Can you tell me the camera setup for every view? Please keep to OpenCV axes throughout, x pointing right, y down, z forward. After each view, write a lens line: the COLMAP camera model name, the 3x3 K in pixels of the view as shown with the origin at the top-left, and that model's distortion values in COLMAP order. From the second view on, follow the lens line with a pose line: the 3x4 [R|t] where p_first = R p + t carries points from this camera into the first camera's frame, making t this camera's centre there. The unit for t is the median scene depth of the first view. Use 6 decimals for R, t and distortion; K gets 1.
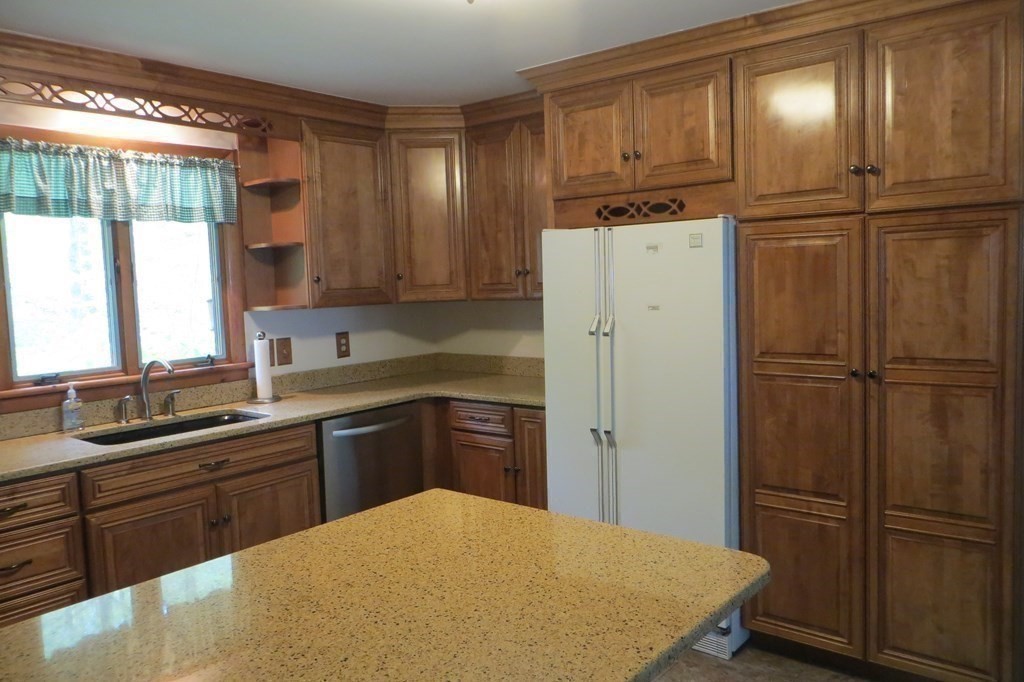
lens RADIAL K [[785.9, 0, 512.0], [0, 785.9, 341.0], [0, 0, 1]] dist [0.060398, -0.003524]
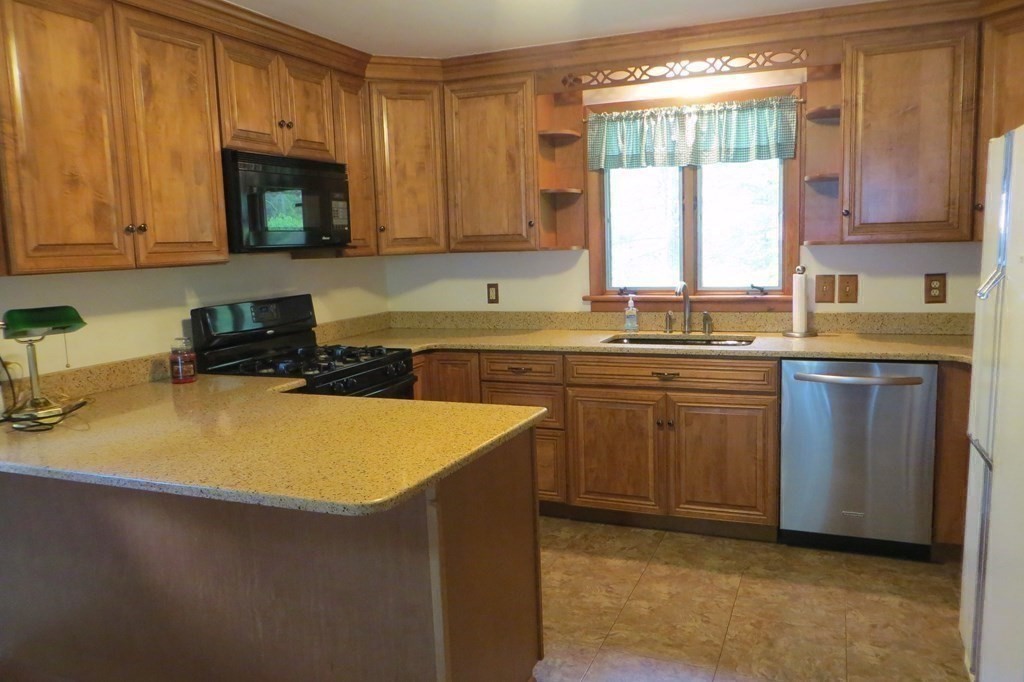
lens RADIAL K [[779.1, 0, 512.0], [0, 779.1, 341.0], [0, 0, 1]] dist [-0.071250, 0.004305]
pose [[0.295934, 0.135067, -0.945611, 0.551172], [-0.058451, 0.990658, 0.123209, -0.017176], [0.953418, 0.018810, 0.301064, 0.394610]]
